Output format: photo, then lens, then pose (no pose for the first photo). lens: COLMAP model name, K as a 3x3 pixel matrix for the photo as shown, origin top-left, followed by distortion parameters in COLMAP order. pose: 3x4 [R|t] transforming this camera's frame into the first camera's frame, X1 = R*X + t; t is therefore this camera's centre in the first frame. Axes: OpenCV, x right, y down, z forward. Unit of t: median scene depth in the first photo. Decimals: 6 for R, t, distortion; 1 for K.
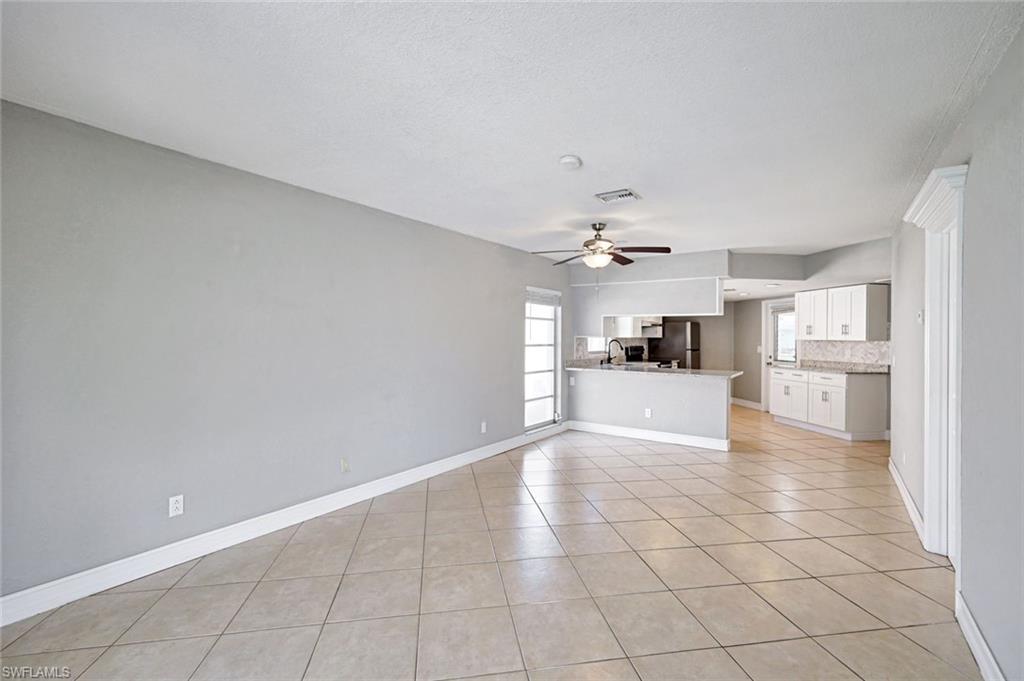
lens RADIAL K [[448.2, 0, 509.1], [0, 448.2, 339.6], [0, 0, 1]] dist [0.002638, -0.000014]
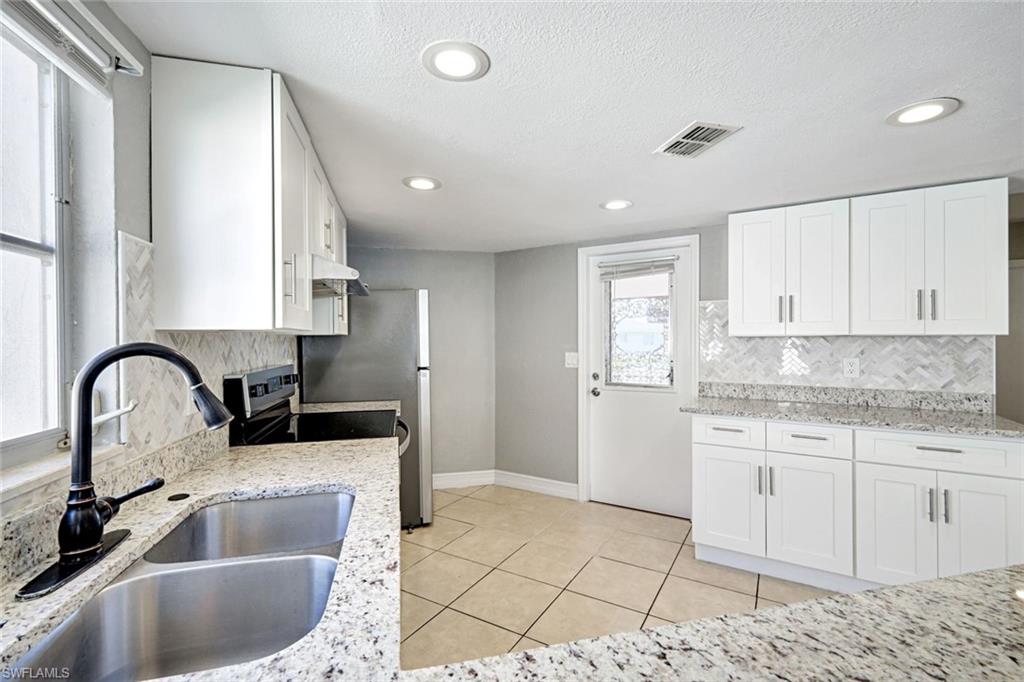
lens RADIAL K [[448.2, 0, 512.8], [0, 448.2, 339.4], [0, 0, 1]] dist [0.002638, -0.000014]
pose [[0.645091, -0.009449, 0.764047, 0.194676], [0.013833, 0.999904, 0.000687, 0.000609], [-0.763980, 0.010126, 0.645160, 0.787451]]
